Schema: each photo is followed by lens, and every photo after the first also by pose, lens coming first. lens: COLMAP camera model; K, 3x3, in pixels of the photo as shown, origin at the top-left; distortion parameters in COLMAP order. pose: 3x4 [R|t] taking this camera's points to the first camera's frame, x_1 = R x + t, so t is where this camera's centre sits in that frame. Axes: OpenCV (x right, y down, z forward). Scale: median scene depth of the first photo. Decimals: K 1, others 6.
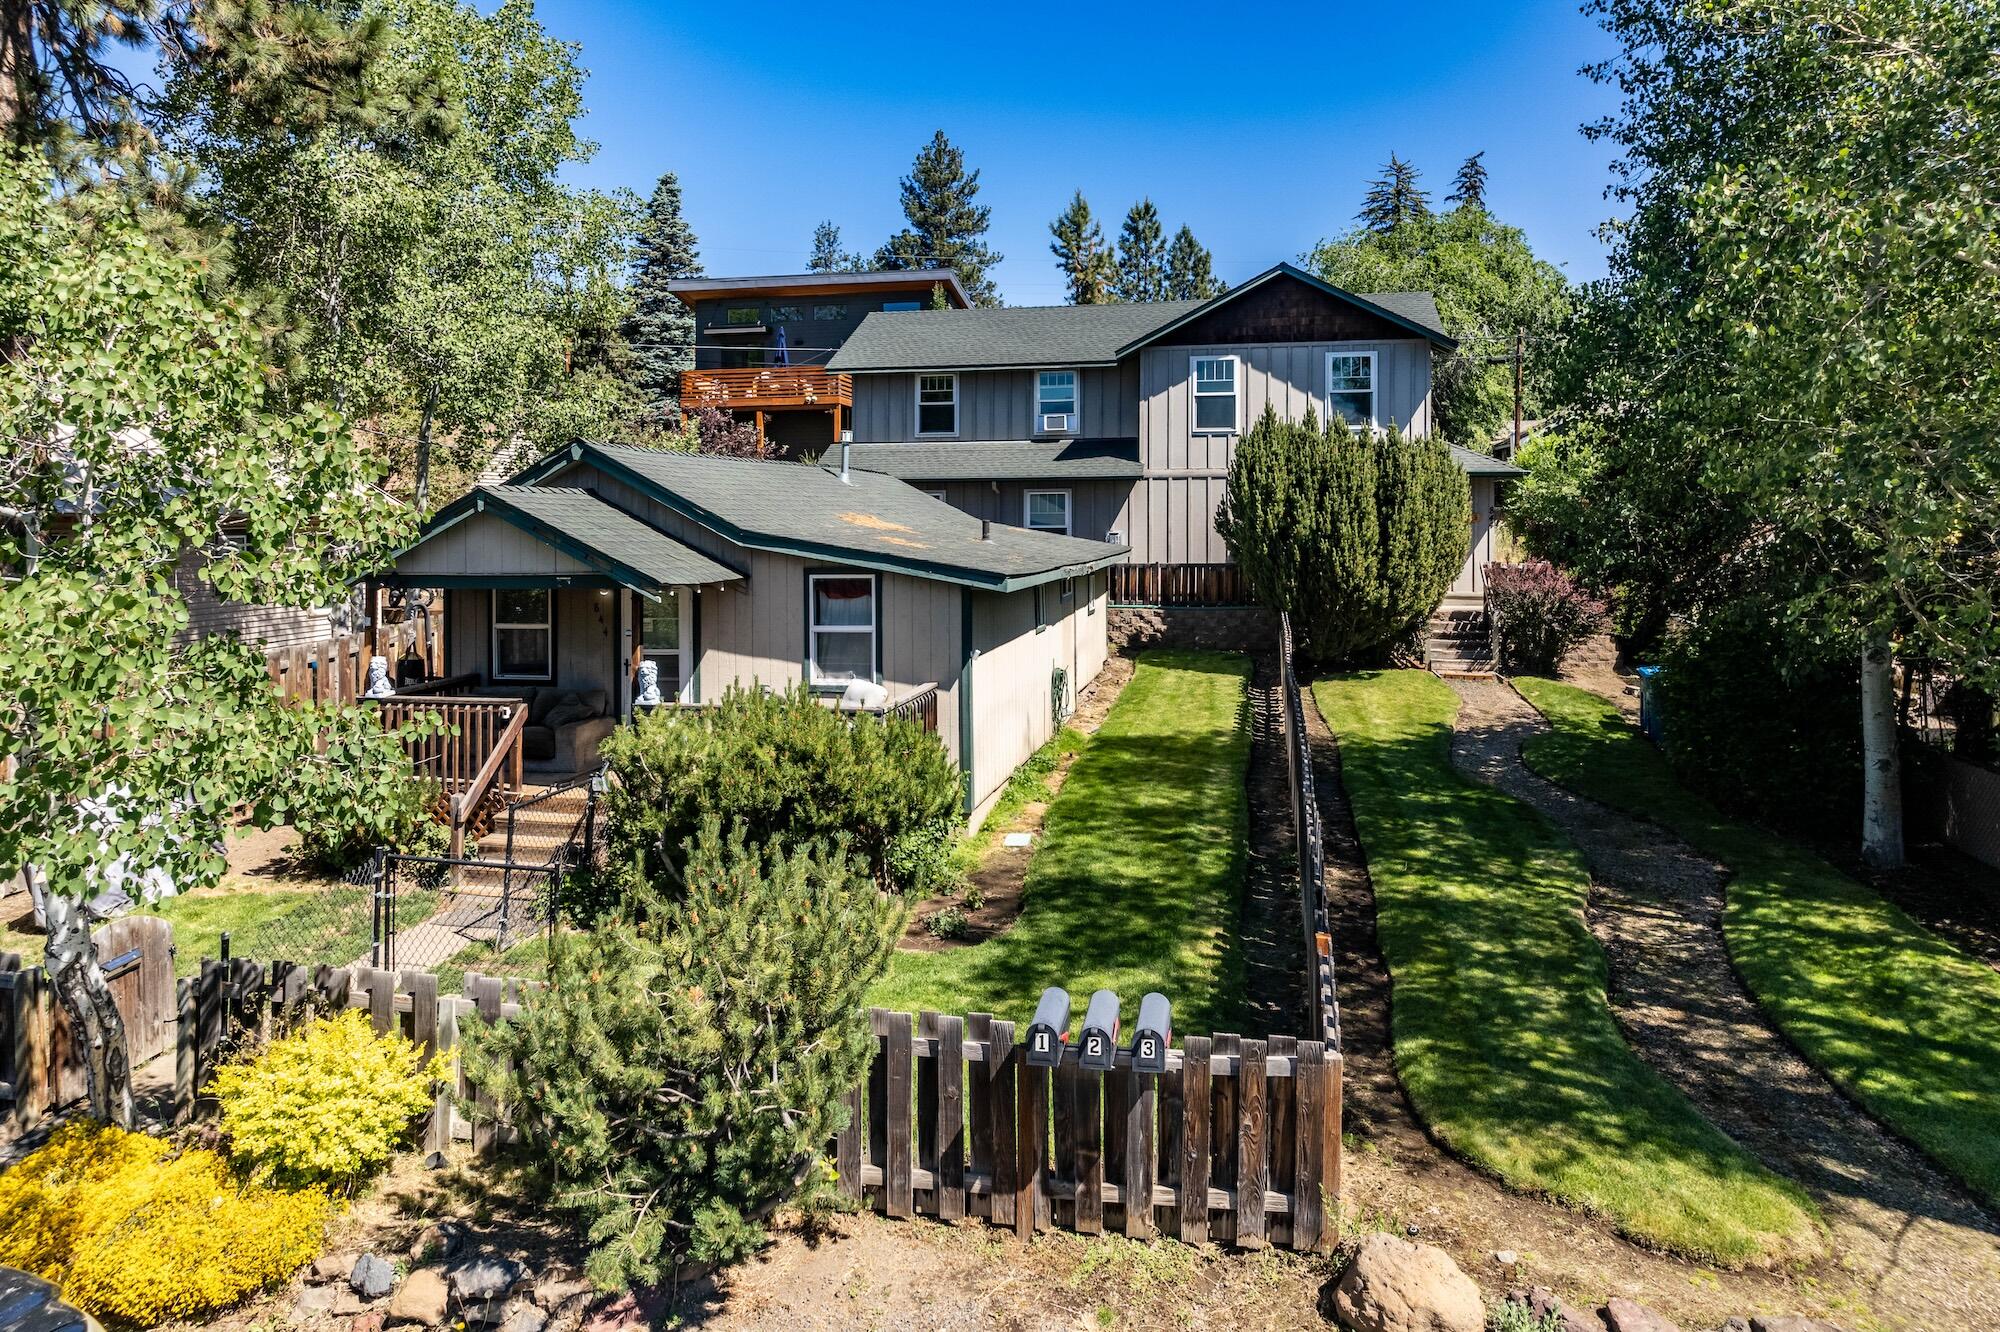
lens RADIAL K [[1342.7, 0, 990.7], [0, 1342.7, 528.4], [0, 0, 1]] dist [-0.009661, -0.002979]
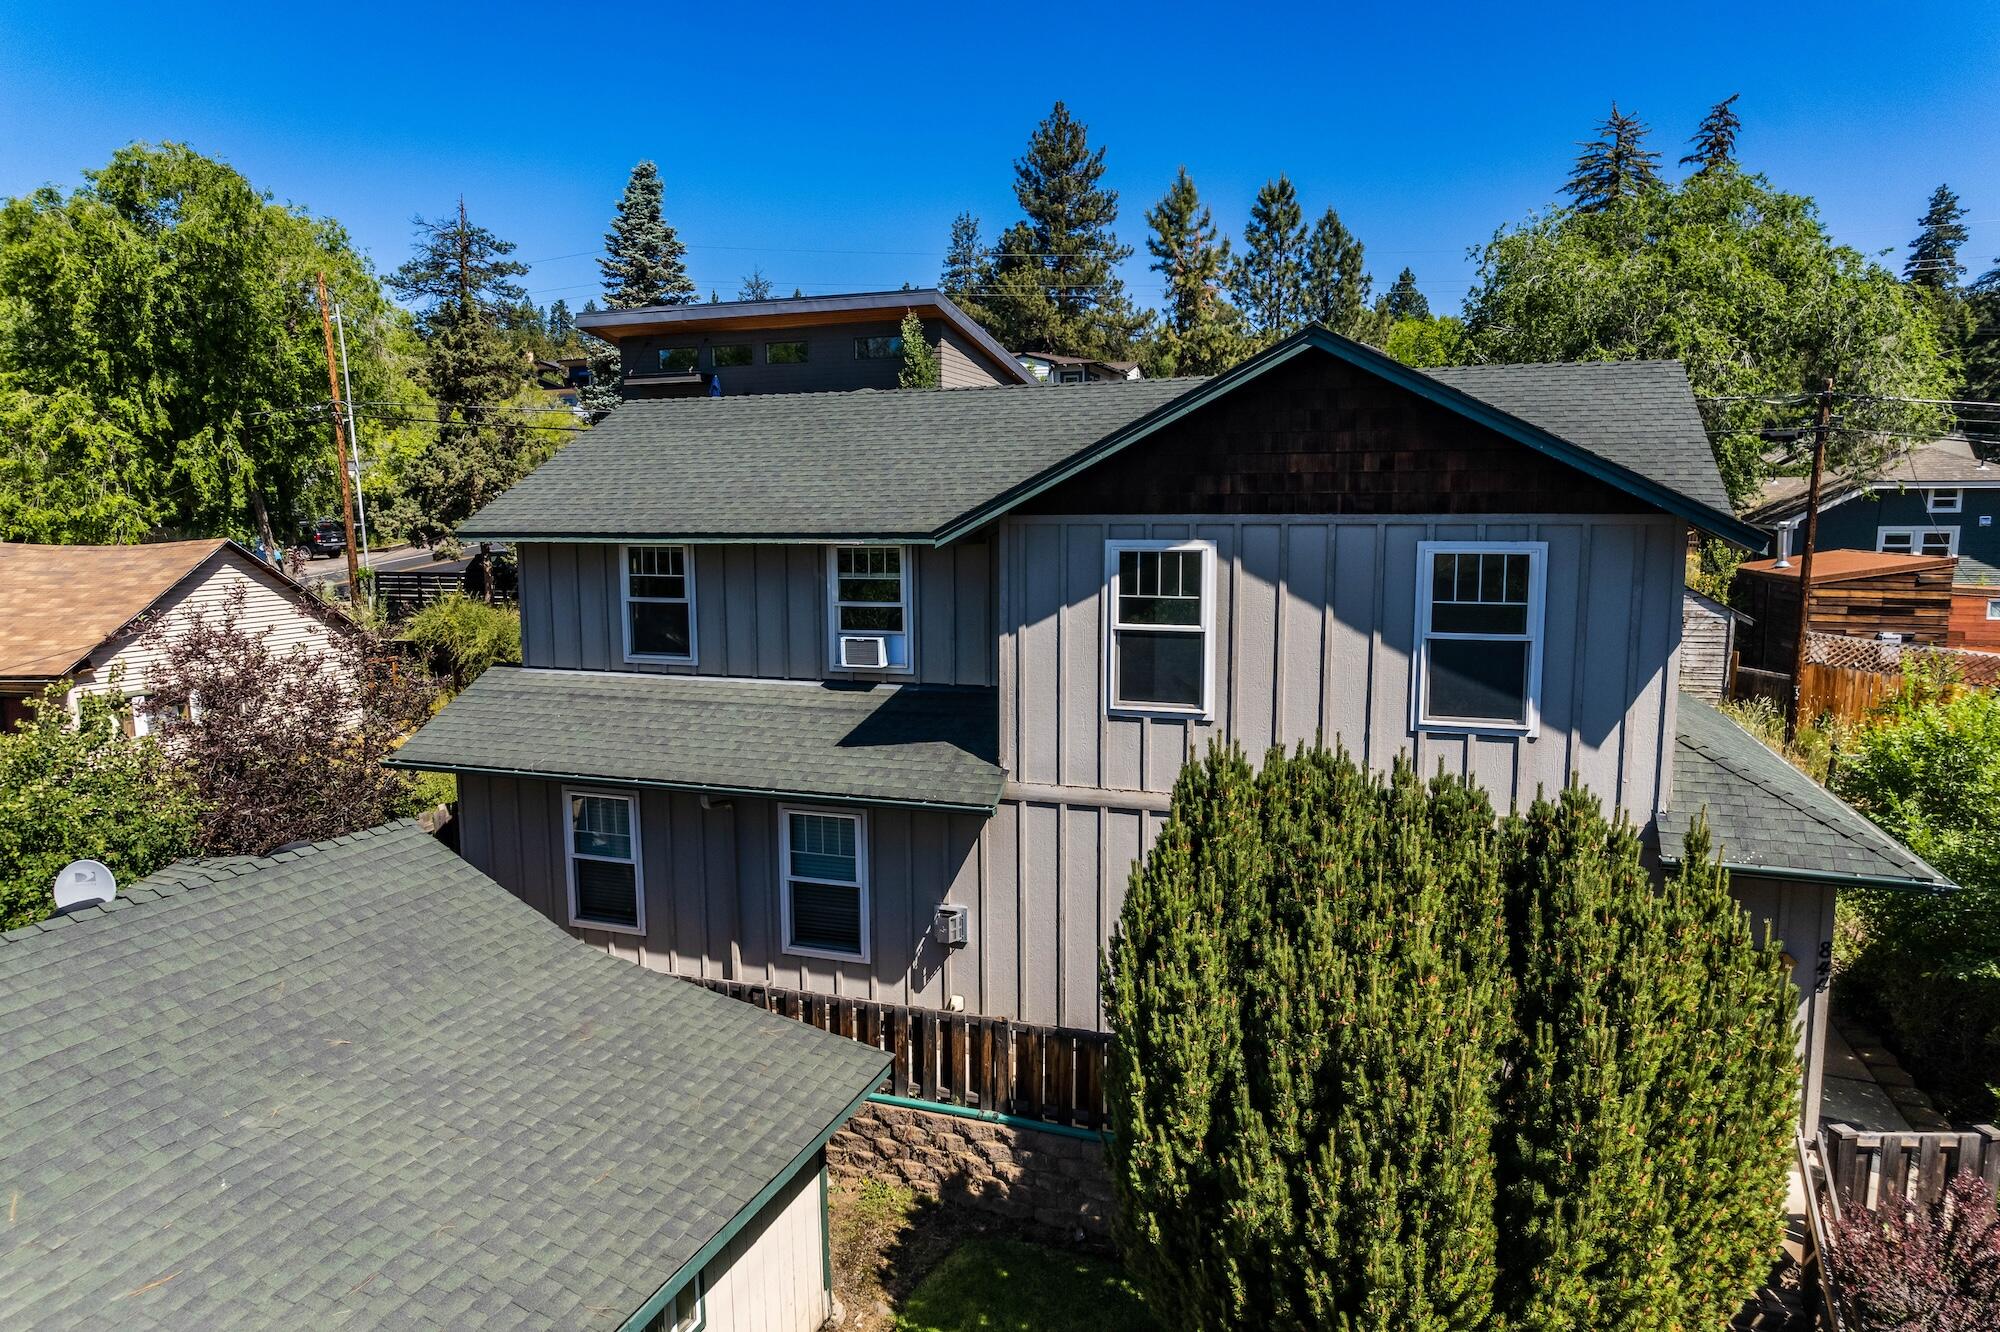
lens RADIAL K [[1290.5, 0, 1000.0], [0, 1290.5, 666.0], [0, 0, 1]] dist [-0.014889, 0.002372]
pose [[0.990395, 0.014923, -0.137457, 0.196632], [0.001245, 0.993156, 0.116791, -0.155008], [0.138260, -0.115840, 0.983598, 0.650698]]
